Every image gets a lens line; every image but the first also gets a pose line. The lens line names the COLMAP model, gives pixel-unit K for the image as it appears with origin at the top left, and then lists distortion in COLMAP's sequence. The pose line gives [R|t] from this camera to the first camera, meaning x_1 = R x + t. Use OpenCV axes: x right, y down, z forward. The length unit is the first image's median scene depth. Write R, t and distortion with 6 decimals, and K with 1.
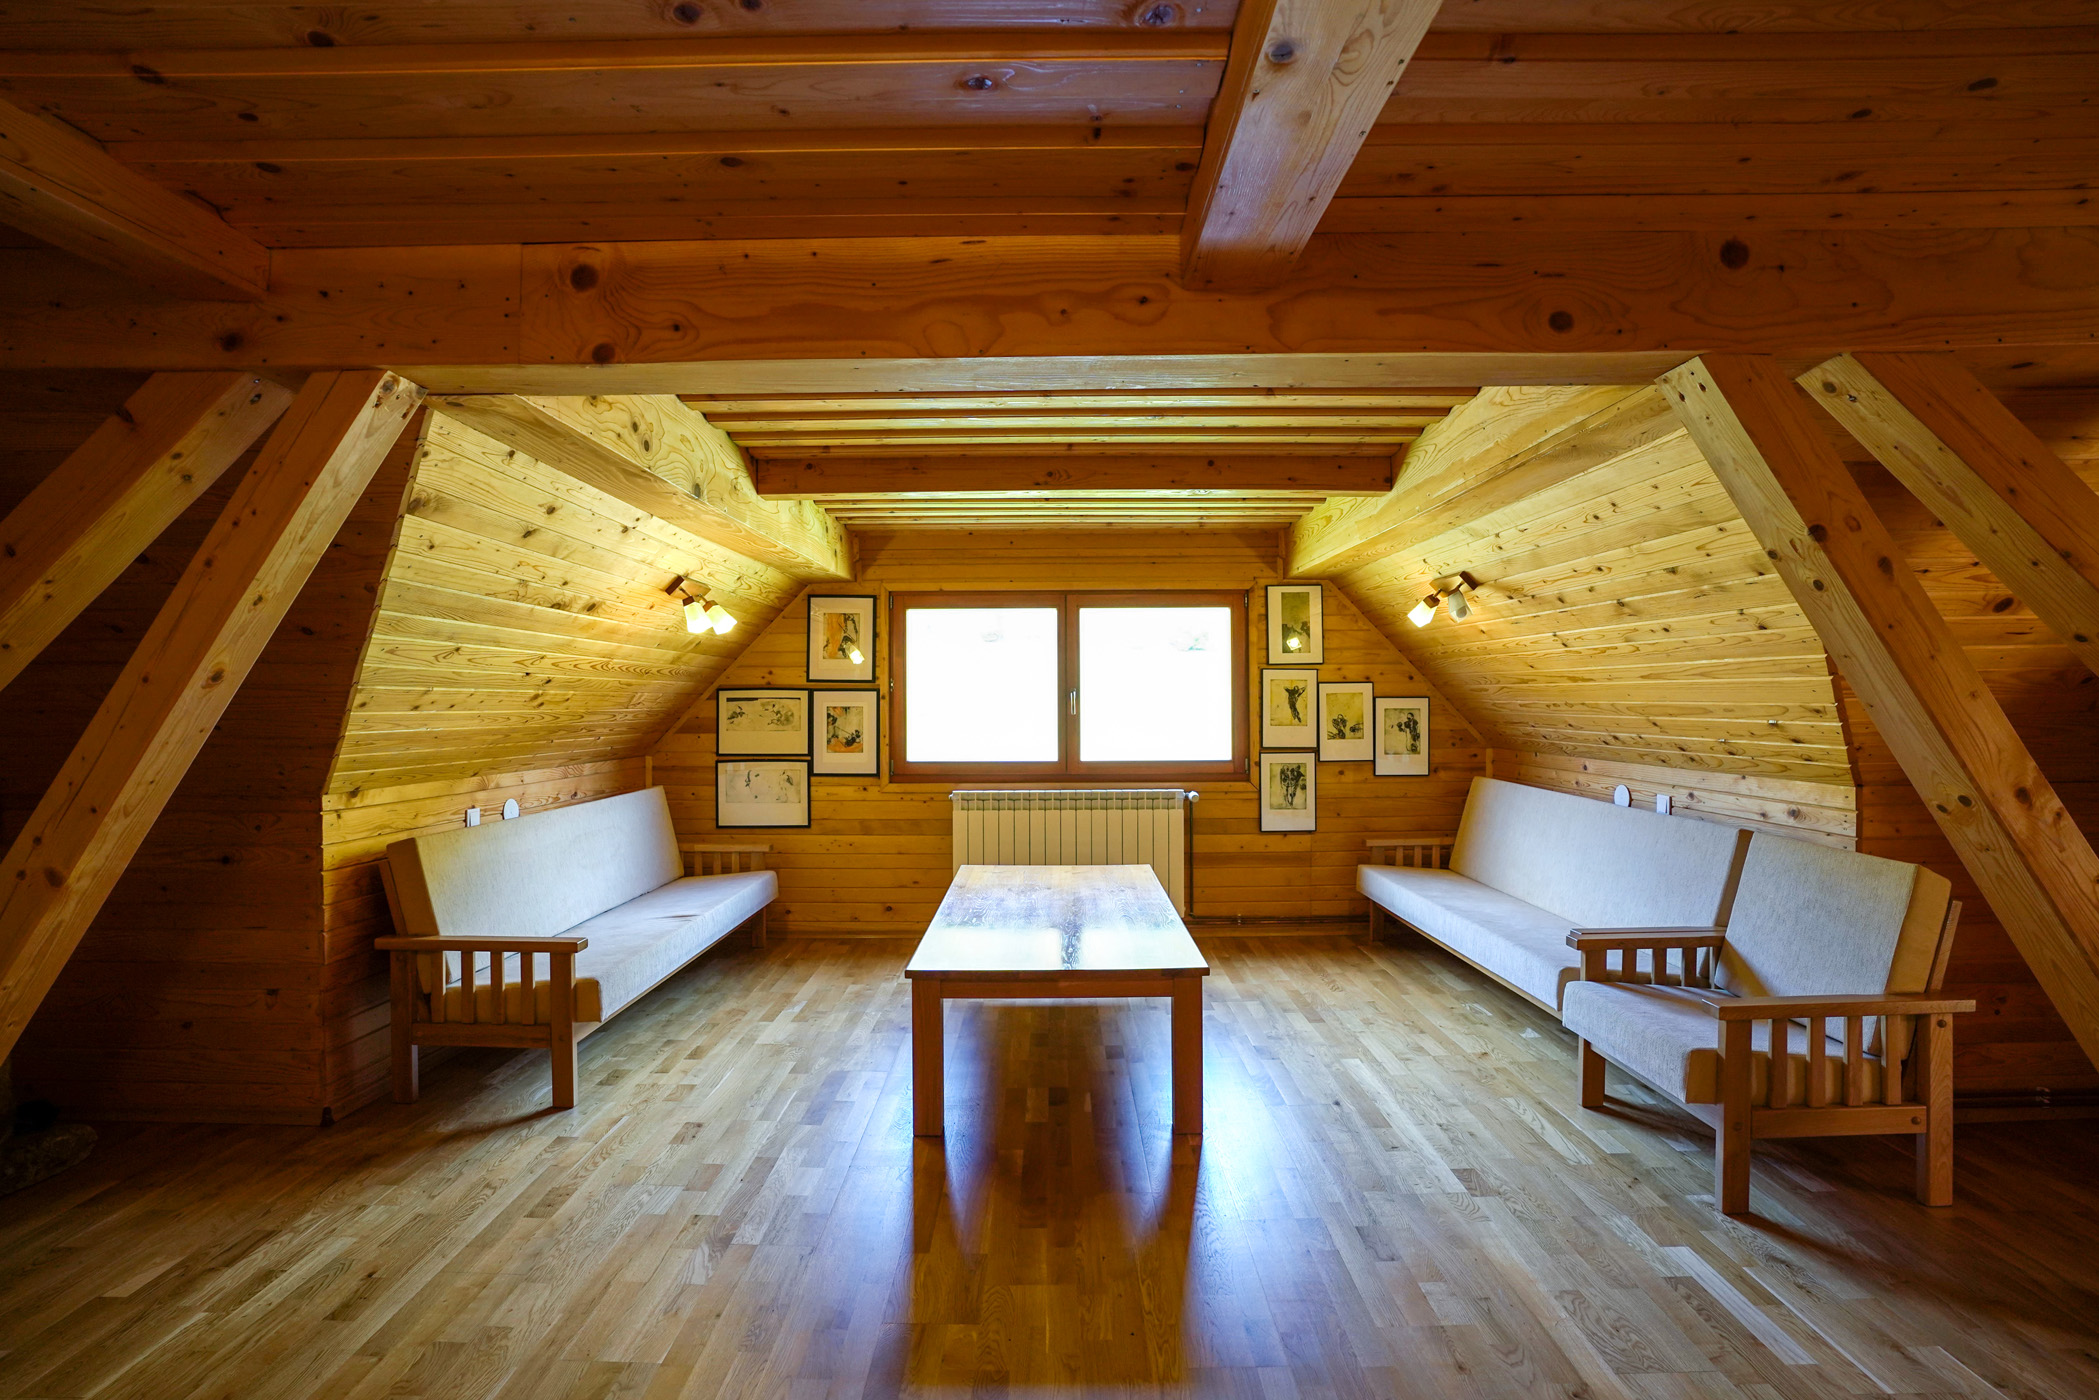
lens RADIAL K [[994.1, 0, 1052.9], [0, 994.1, 693.4], [0, 0, 1]] dist [-0.077401, 0.033844]
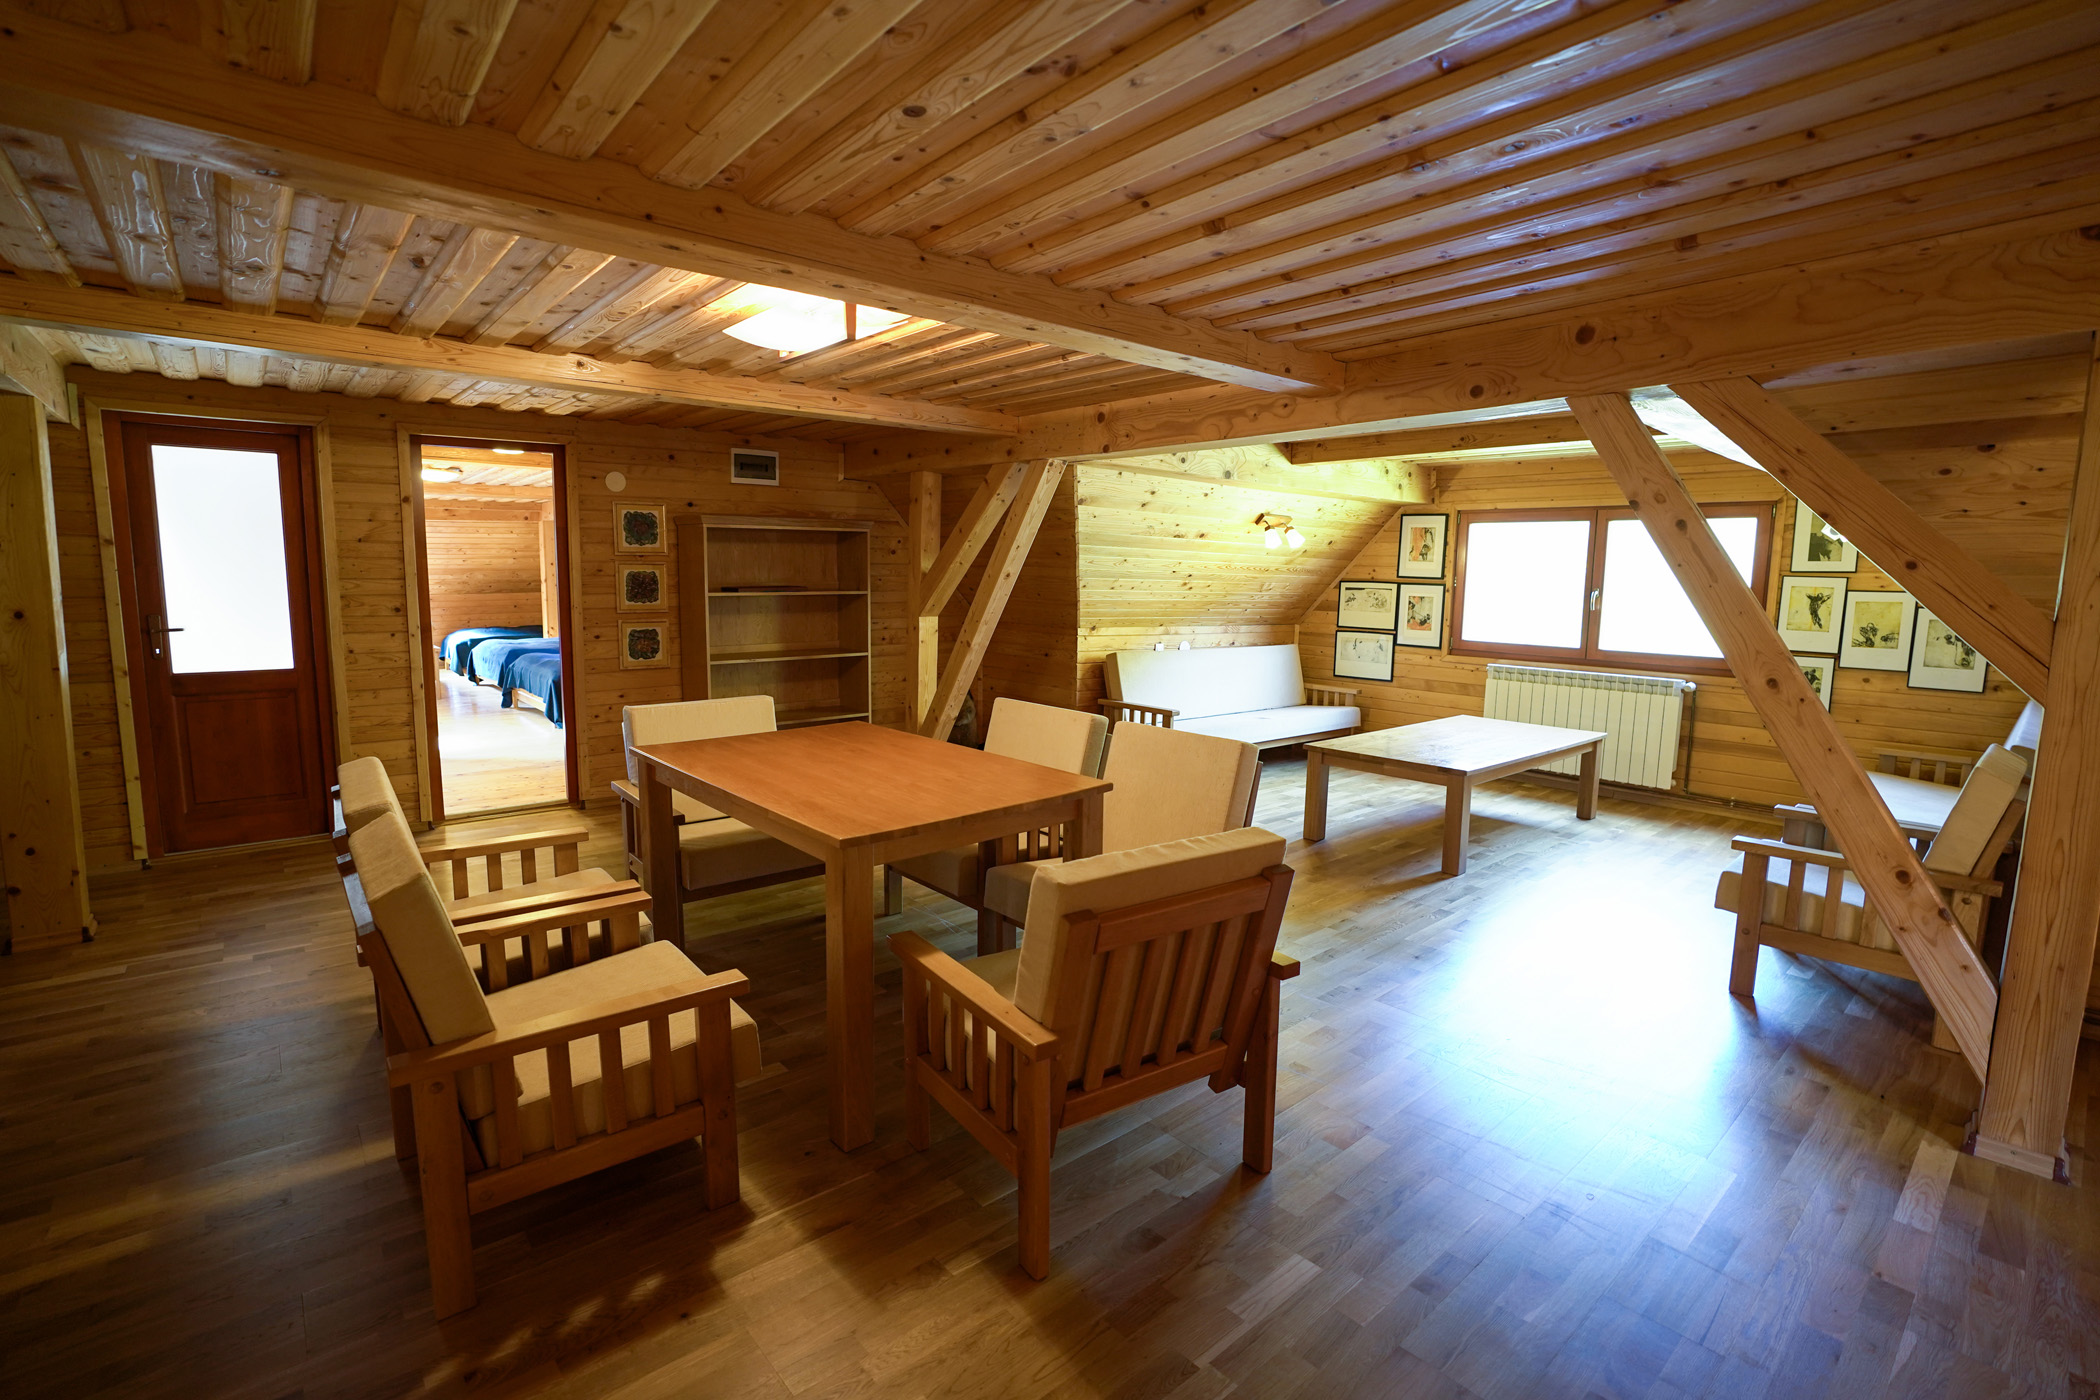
lens RADIAL K [[973.9, 0, 1060.0], [0, 973.9, 701.2], [0, 0, 1]] dist [-0.073149, 0.032960]
pose [[0.662038, 0.113246, -0.740865, 0.477305], [-0.018667, 0.990703, 0.134754, -0.013747], [0.749238, -0.075383, 0.657997, -0.268988]]
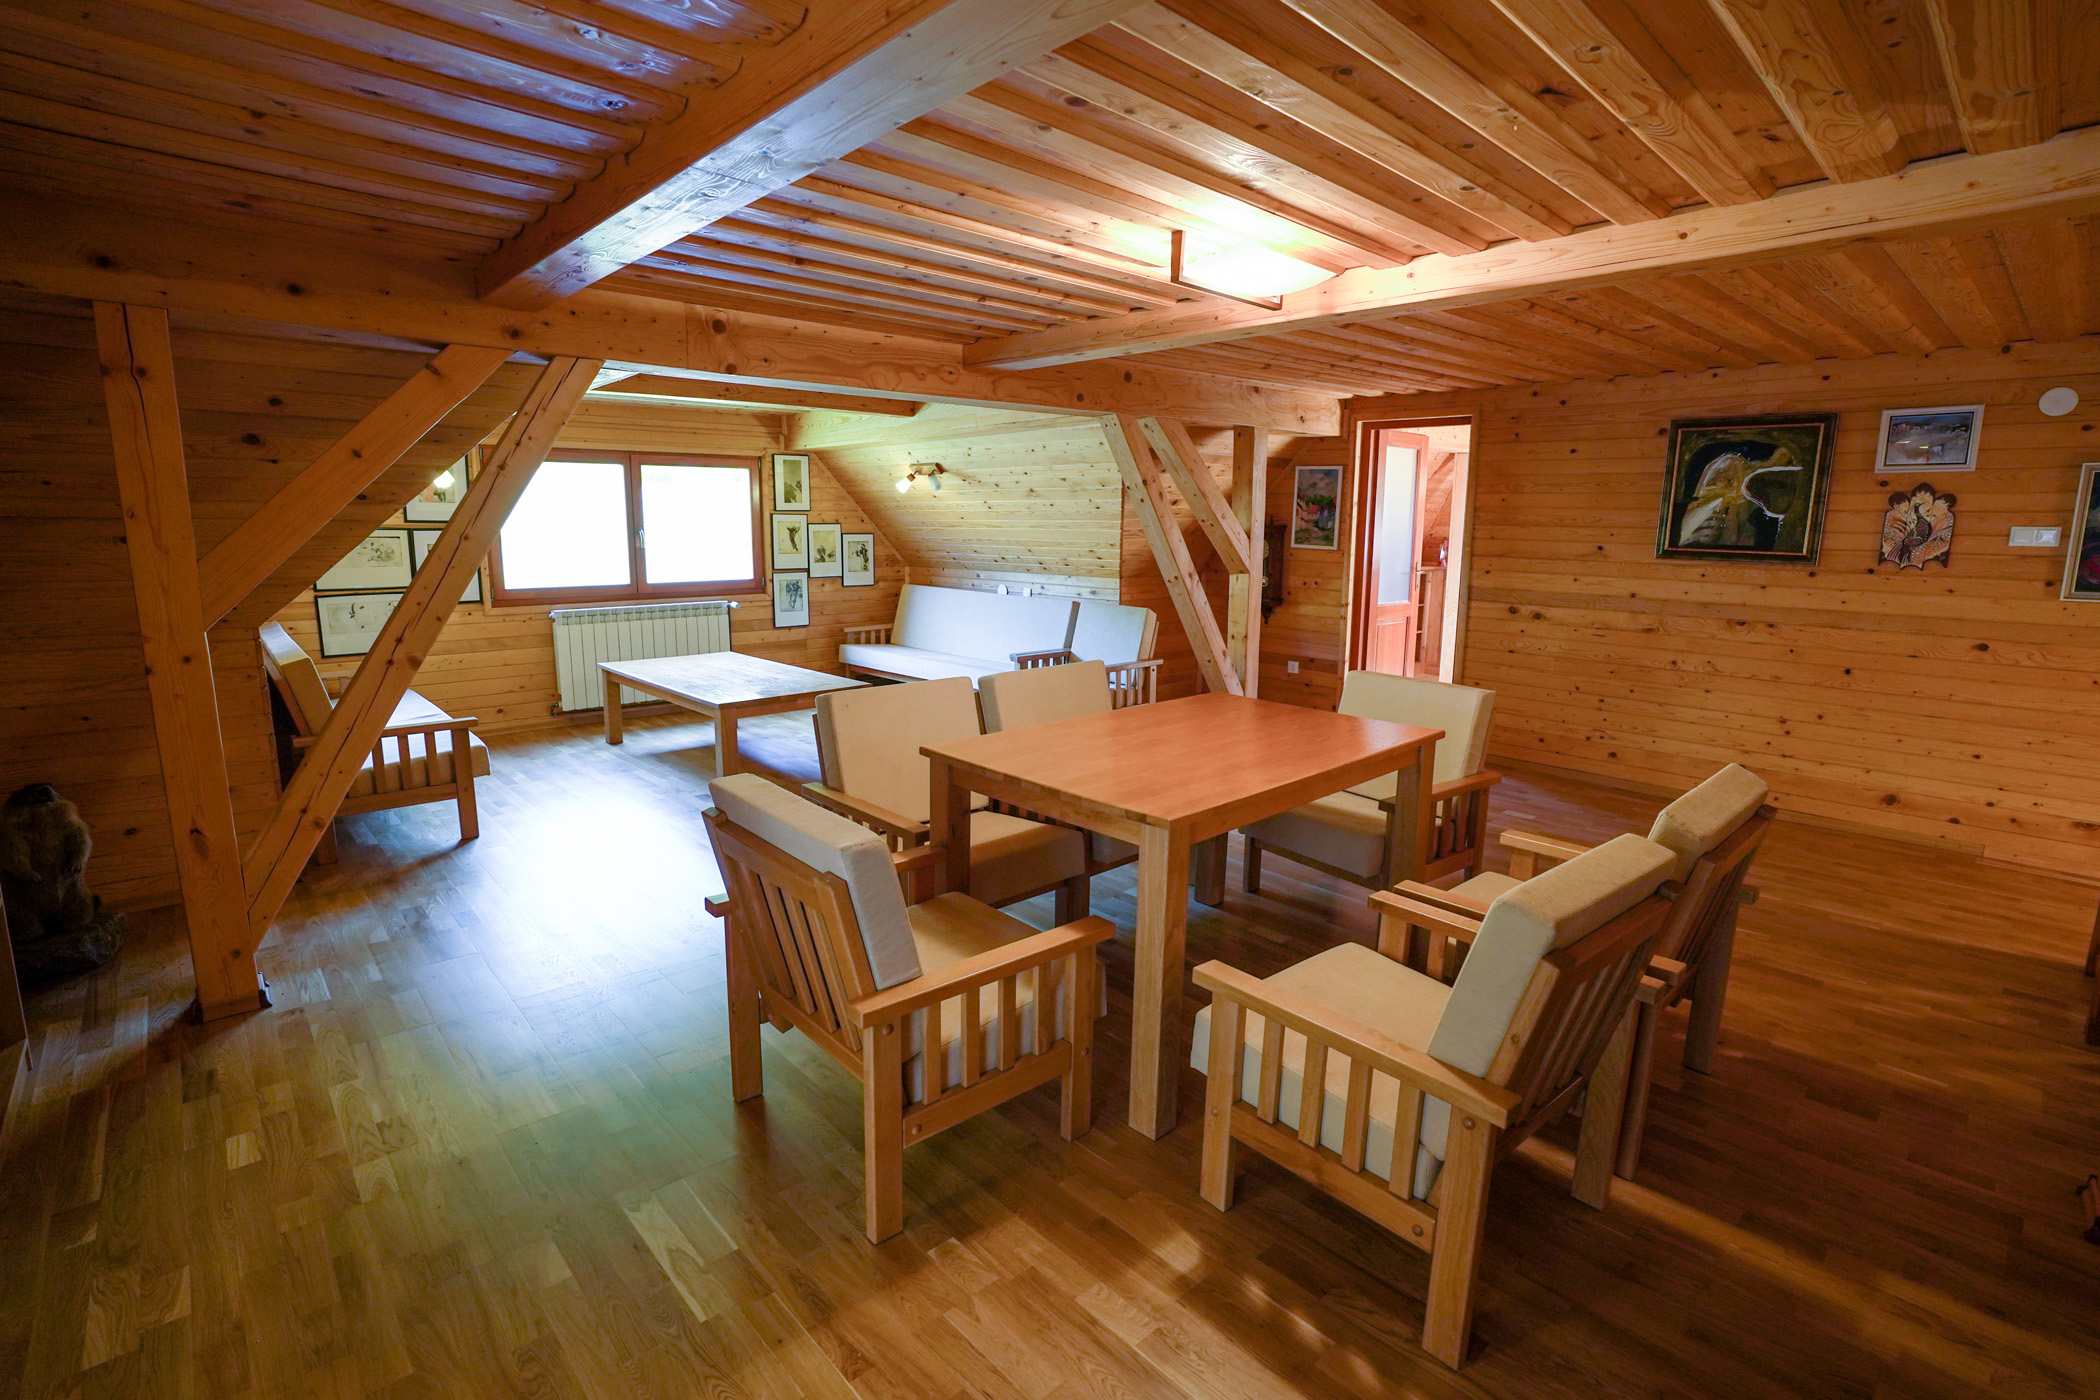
lens RADIAL K [[973.9, 0, 1060.0], [0, 973.9, 701.2], [0, 0, 1]] dist [-0.073149, 0.032960]
pose [[0.726531, -0.114244, 0.677569, -0.474511], [-0.013817, 0.983453, 0.180635, -0.016803], [-0.686994, -0.140599, 0.712931, -0.323609]]
